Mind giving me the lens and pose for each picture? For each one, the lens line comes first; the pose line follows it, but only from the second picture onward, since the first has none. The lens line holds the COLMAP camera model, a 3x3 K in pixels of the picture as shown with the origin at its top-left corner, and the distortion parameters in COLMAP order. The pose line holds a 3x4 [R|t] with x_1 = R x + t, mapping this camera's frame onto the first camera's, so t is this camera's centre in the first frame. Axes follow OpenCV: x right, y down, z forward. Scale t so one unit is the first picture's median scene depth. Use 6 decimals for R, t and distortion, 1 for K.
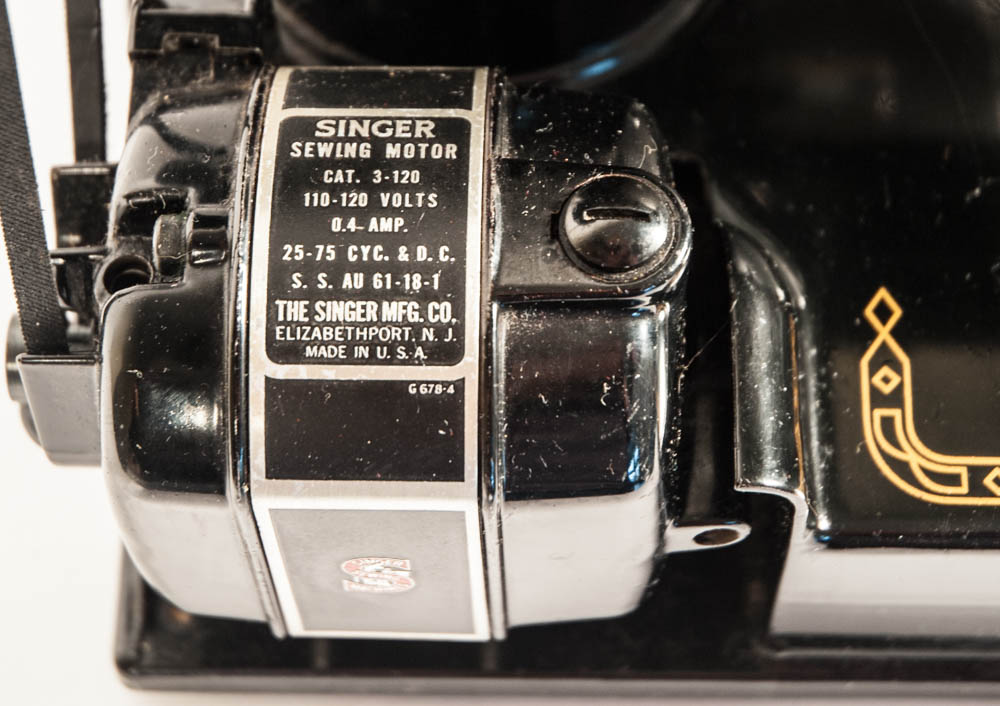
lens RADIAL K [[2513.2, 0, 465.3], [0, 2513.2, 352.5], [0, 0, 1]] dist [-0.019078, 0.048061]
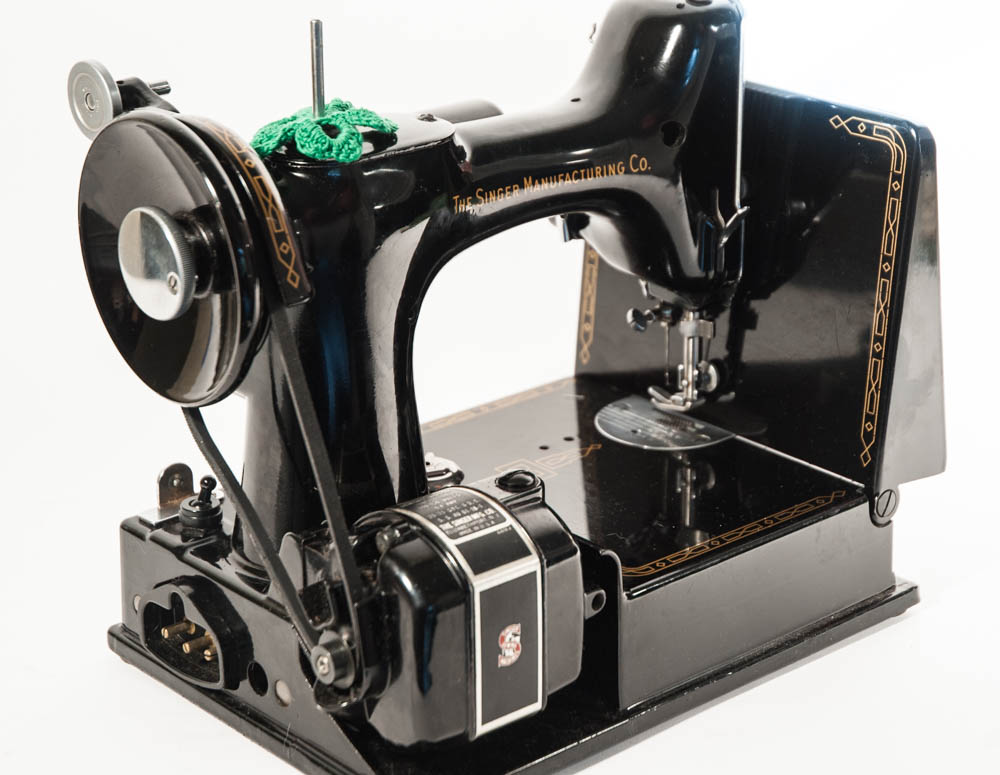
lens RADIAL K [[2286.6, 0, 500.7], [0, 2286.6, 420.9], [0, 0, 1]] dist [0.013064, 0.053423]
pose [[0.747053, -0.218710, 0.627756, -1.499526], [0.598384, 0.632582, -0.491708, 1.121088], [-0.289565, 0.742971, 0.603445, -0.547069]]
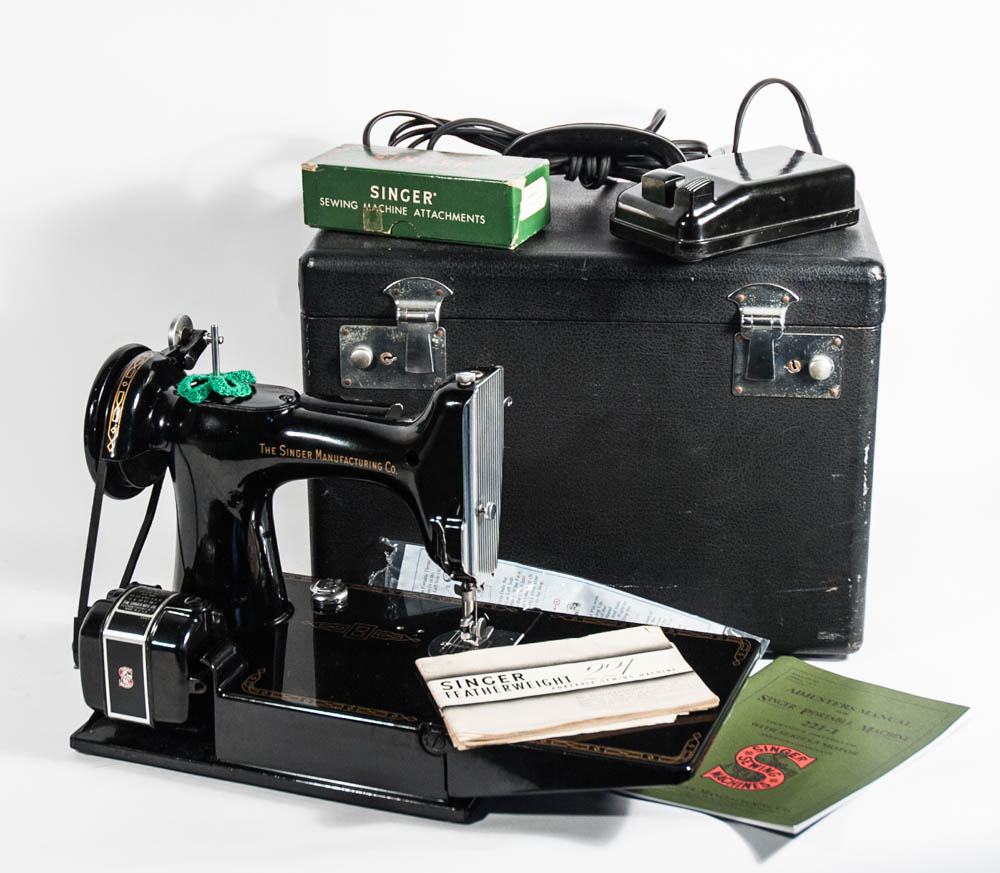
lens RADIAL K [[2026.1, 0, 500.0], [0, 2026.1, 436.5], [0, 0, 1]] dist [-0.037718, 0.004481]
pose [[0.945278, 0.145336, -0.292107, 1.684223], [-0.309822, 0.680496, -0.664029, 2.107497], [0.102270, 0.718194, 0.688287, -1.816299]]
